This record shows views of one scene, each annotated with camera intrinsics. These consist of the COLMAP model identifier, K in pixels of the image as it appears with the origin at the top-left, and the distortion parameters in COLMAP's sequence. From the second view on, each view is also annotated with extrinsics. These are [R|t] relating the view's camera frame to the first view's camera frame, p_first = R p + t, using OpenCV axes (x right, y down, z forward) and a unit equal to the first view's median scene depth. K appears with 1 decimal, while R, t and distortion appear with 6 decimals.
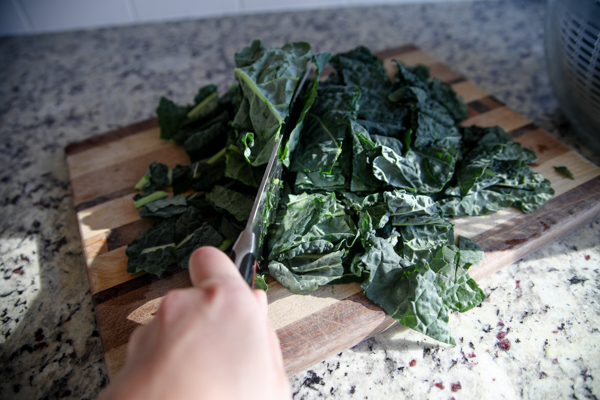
lens RADIAL K [[468.7, 0, 300.0], [0, 468.7, 200.0], [0, 0, 1]] dist [-0.152158, 0.109362]
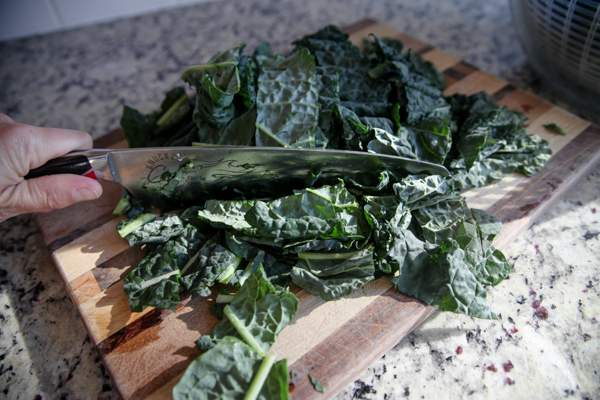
lens RADIAL K [[468.7, 0, 300.0], [0, 468.7, 200.0], [0, 0, 1]] dist [-0.152158, 0.109362]
pose [[0.979633, -0.156187, 0.126190, -0.122130], [0.152219, 0.987514, 0.040554, -0.035173], [-0.130949, -0.020519, 0.991177, 0.086852]]
